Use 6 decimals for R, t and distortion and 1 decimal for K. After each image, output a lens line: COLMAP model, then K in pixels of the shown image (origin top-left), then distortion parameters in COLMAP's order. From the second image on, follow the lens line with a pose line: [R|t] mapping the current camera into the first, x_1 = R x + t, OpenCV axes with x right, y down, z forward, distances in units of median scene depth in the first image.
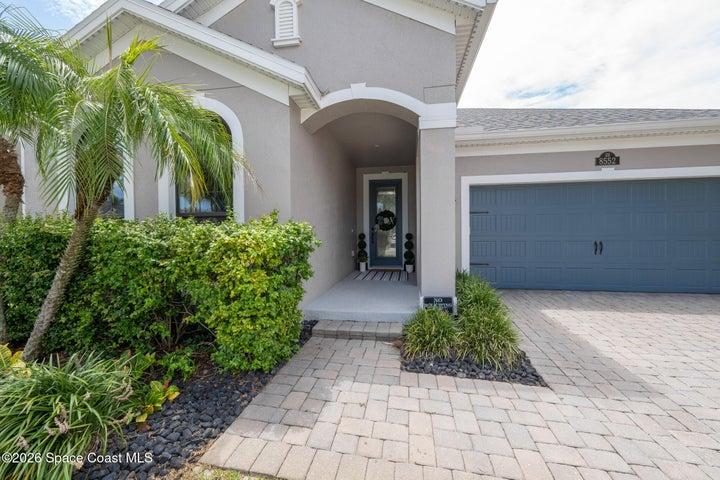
lens RADIAL K [[302.5, 0, 359.0], [0, 302.5, 239.3], [0, 0, 1]] dist [0.004777, 0.000162]
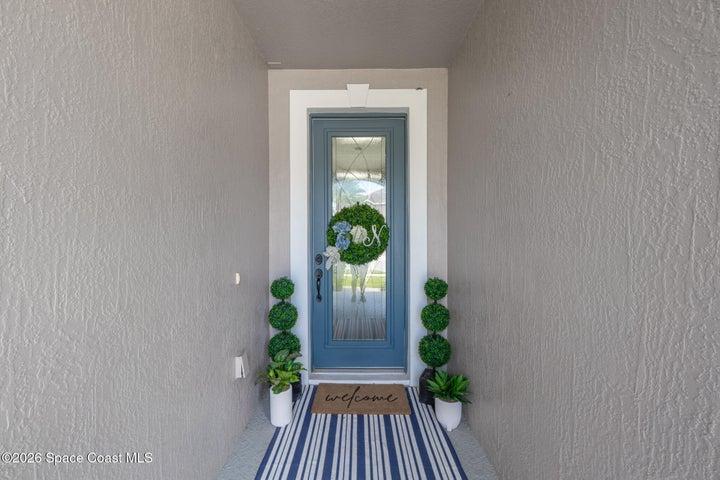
lens RADIAL K [[302.5, 0, 359.1], [0, 302.5, 241.1], [0, 0, 1]] dist [0.004777, 0.000162]
pose [[0.986199, 0.002555, 0.165547, 0.051091], [-0.005089, 0.999876, 0.014881, -0.090286], [-0.165489, -0.015518, 0.986090, 1.009221]]
